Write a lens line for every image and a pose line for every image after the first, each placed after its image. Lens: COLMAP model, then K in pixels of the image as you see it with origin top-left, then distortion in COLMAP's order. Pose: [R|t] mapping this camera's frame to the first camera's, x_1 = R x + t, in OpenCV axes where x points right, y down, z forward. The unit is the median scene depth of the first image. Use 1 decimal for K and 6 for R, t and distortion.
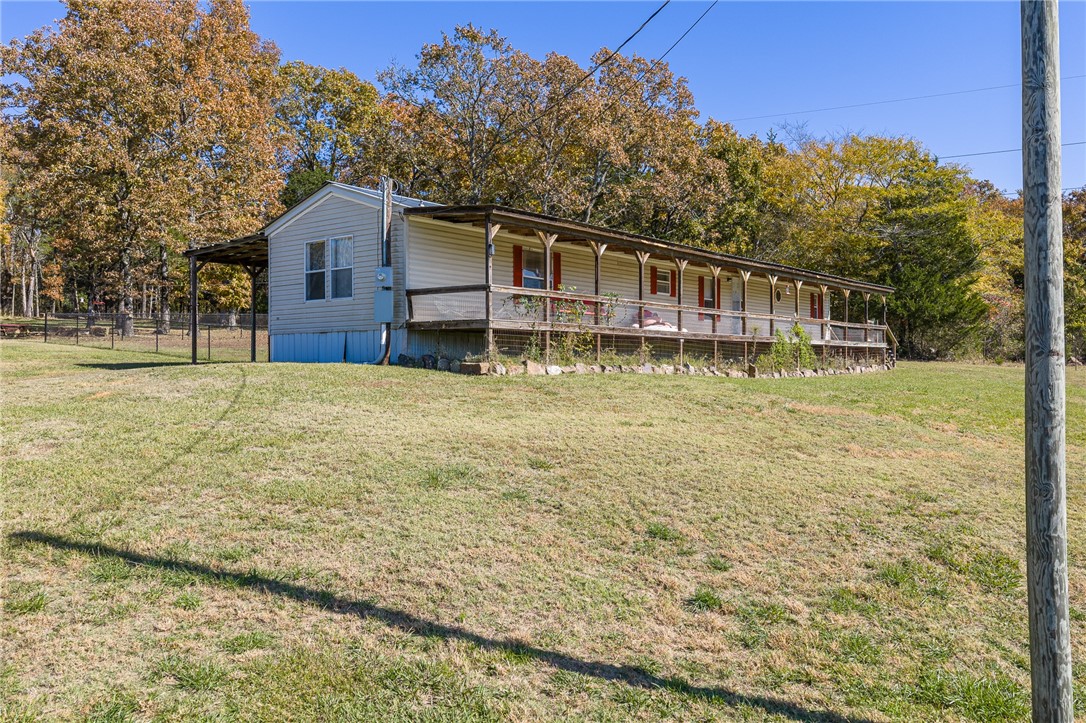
lens RADIAL K [[890.8, 0, 543.3], [0, 890.8, 361.9], [0, 0, 1]] dist [0.006501, -0.007410]
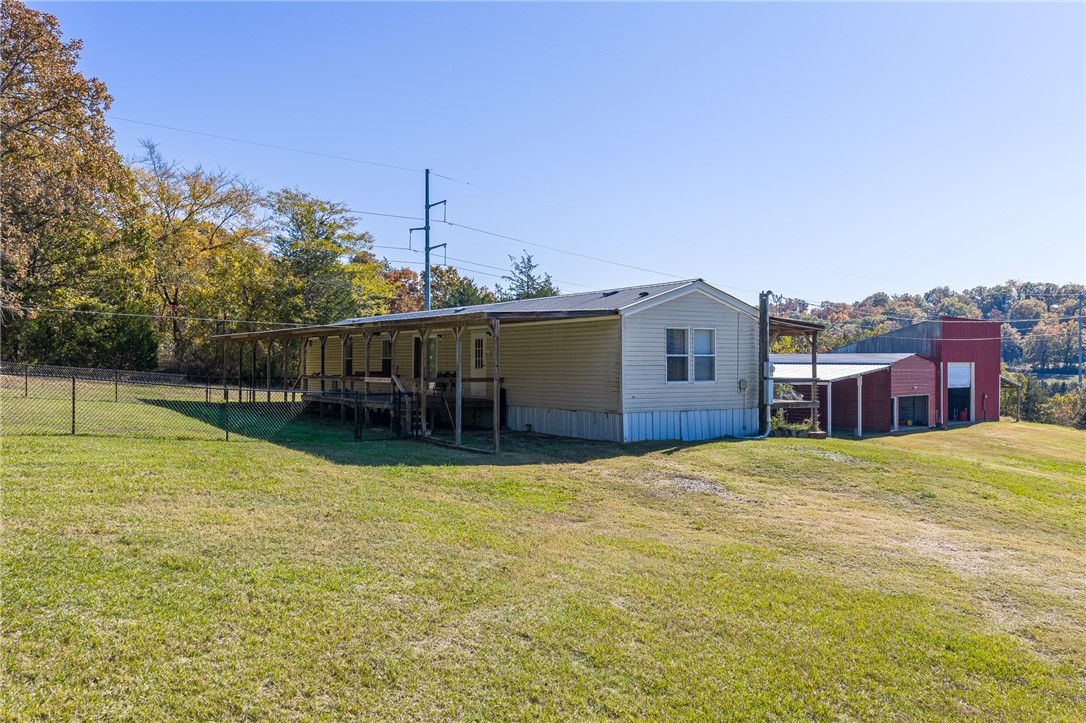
lens RADIAL K [[890.8, 0, 541.9], [0, 890.8, 361.6], [0, 0, 1]] dist [0.006501, -0.007410]
pose [[0.319492, 0.002241, 0.947586, -1.361448], [-0.011904, 0.999928, 0.001649, -0.093912], [-0.947514, -0.011806, 0.319496, 0.807665]]
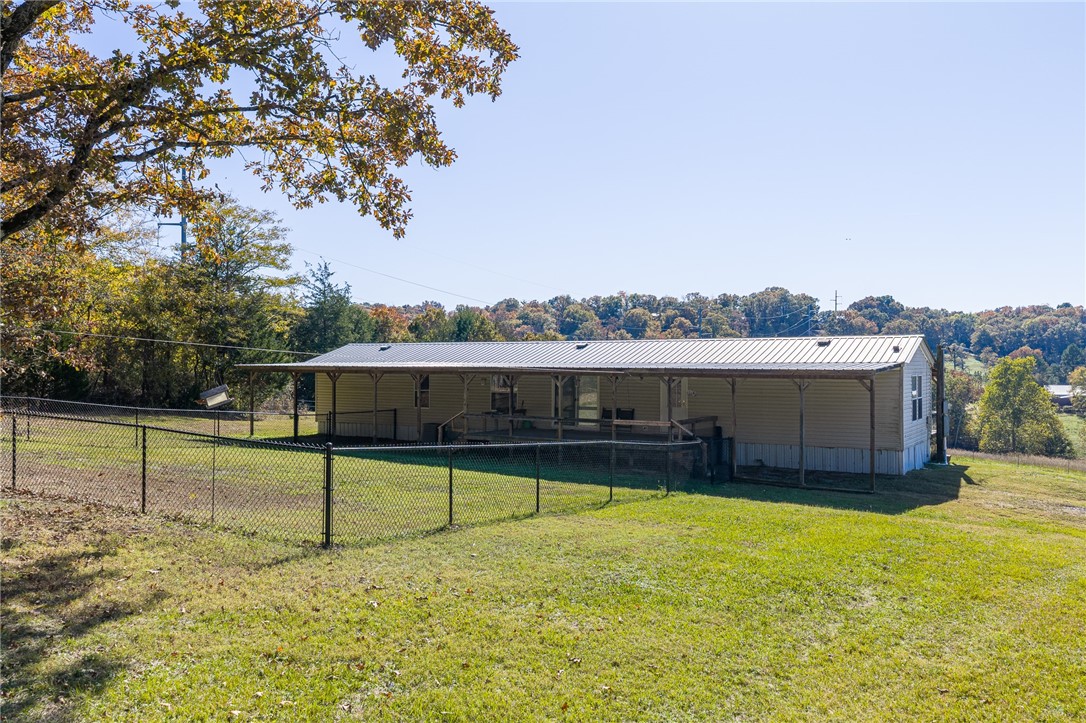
lens RADIAL K [[890.8, 0, 541.6], [0, 890.8, 359.9], [0, 0, 1]] dist [0.006501, -0.007410]
pose [[-0.122045, 0.001330, 0.992524, -1.476100], [-0.010601, 0.999940, -0.002644, -0.144853], [-0.992468, -0.010845, -0.122024, 1.664231]]
